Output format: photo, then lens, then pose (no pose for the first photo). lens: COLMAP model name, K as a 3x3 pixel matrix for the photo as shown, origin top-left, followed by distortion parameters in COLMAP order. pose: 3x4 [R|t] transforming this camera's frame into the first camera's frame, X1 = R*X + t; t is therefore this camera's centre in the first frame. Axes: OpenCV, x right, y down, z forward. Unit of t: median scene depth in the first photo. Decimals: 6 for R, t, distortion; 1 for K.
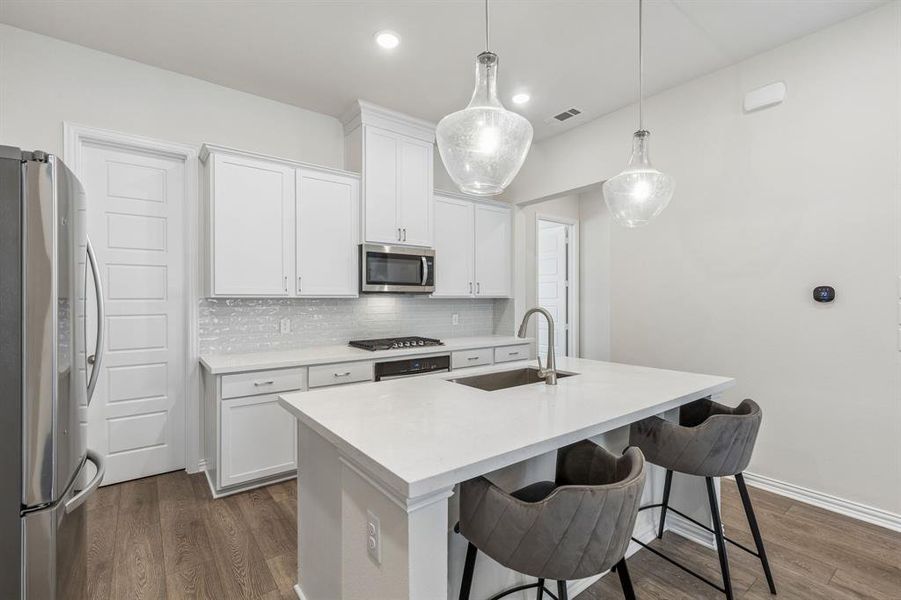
lens RADIAL K [[408.7, 0, 455.0], [0, 408.7, 294.4], [0, 0, 1]] dist [0.004328, 0.000641]
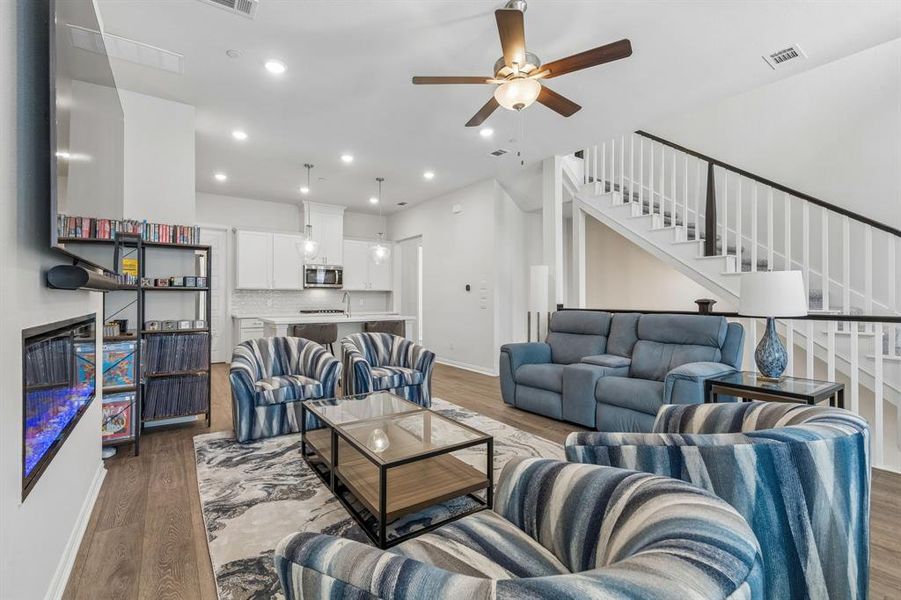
lens RADIAL K [[408.7, 0, 455.0], [0, 408.7, 294.4], [0, 0, 1]] dist [0.004328, 0.000641]
pose [[0.998899, 0.009770, -0.045890, 0.640074], [-0.008968, 0.999804, 0.017645, -0.012675], [0.046054, -0.017214, 0.998791, -1.083320]]
